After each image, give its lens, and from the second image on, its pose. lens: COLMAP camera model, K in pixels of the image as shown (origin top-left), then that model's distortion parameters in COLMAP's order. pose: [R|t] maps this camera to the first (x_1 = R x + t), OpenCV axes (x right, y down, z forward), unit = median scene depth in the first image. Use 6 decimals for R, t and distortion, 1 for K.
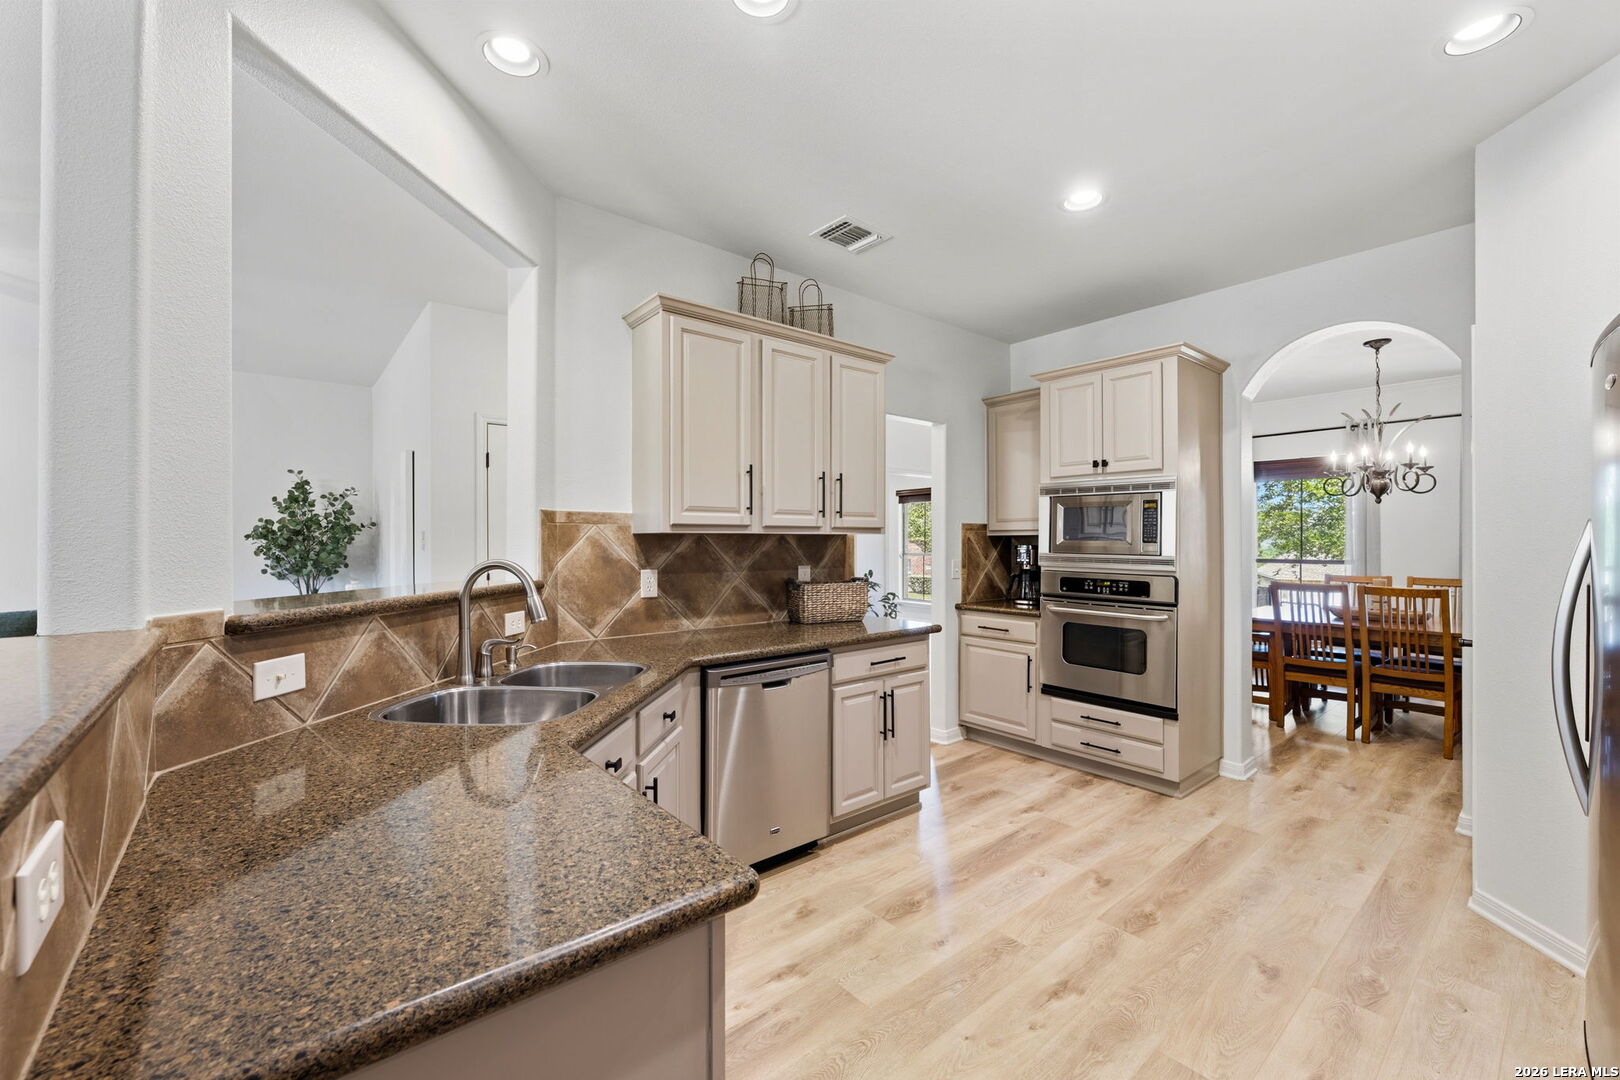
lens RADIAL K [[662.6, 0, 807.0], [0, 662.6, 537.8], [0, 0, 1]] dist [-0.008537, -0.000173]
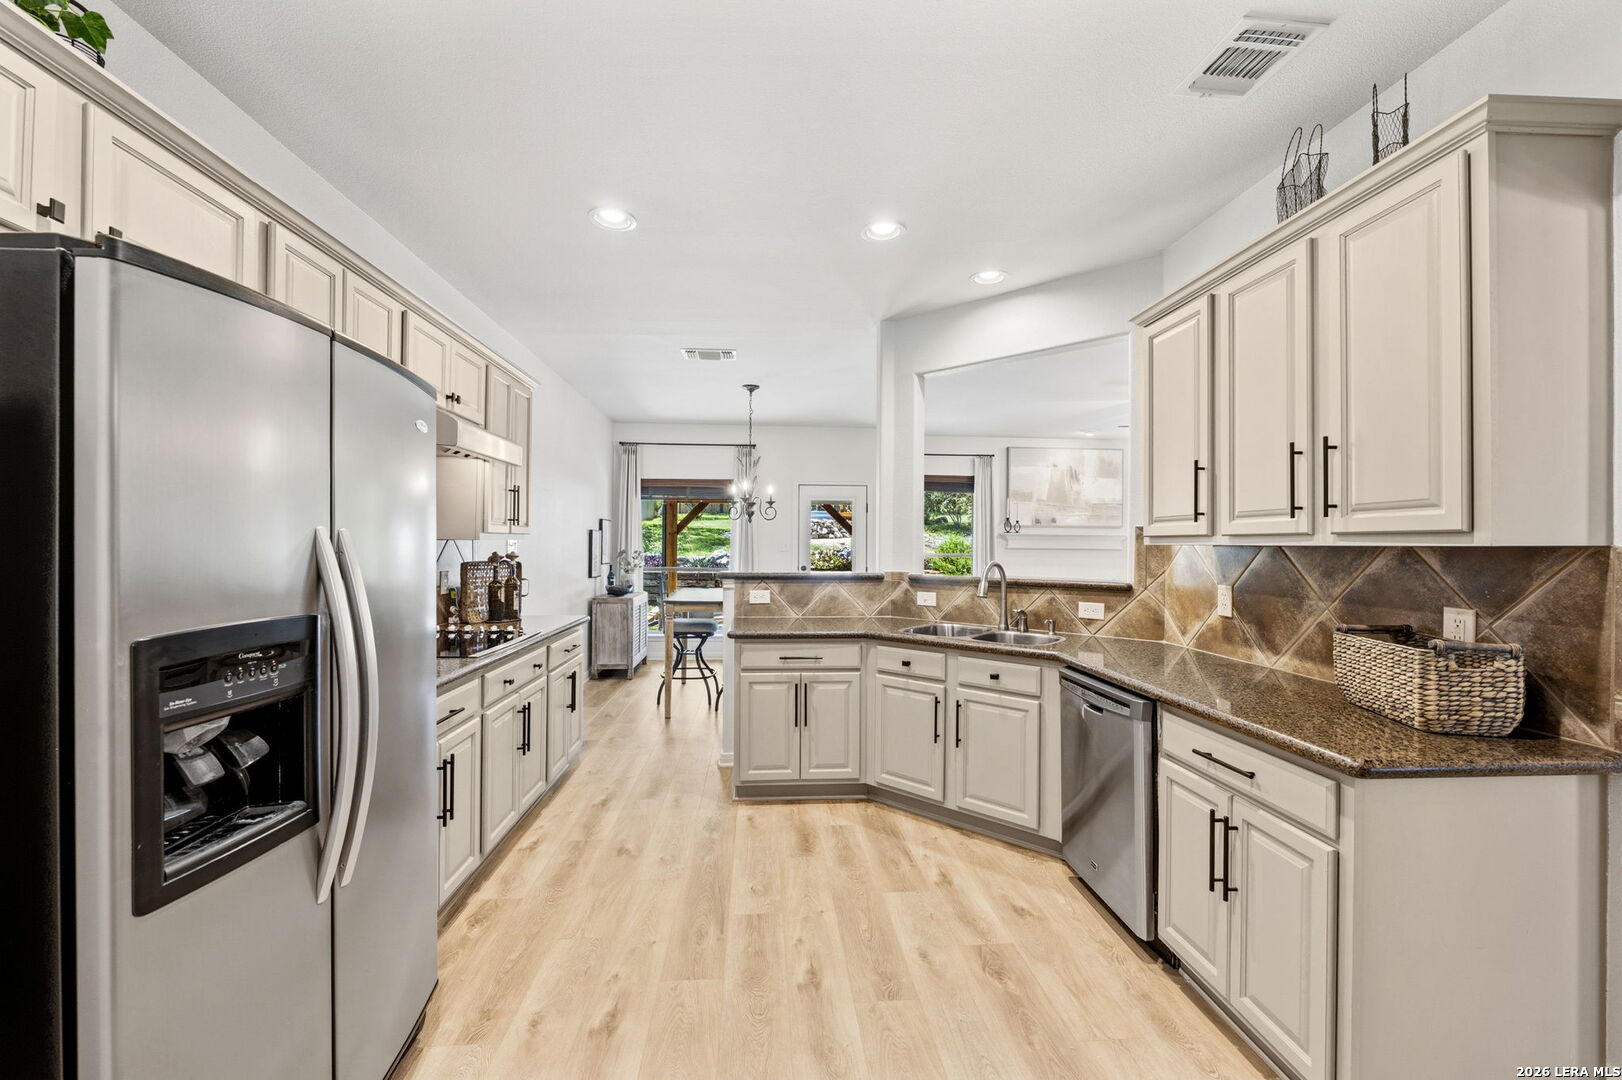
lens RADIAL K [[663.4, 0, 809.1], [0, 663.4, 544.4], [0, 0, 1]] dist [-0.008537, -0.000173]
pose [[-0.585242, -0.001385, -0.810858, 0.836523], [-0.001765, 0.999998, -0.000435, -0.006638], [0.810857, 0.001176, -0.585243, 1.080956]]
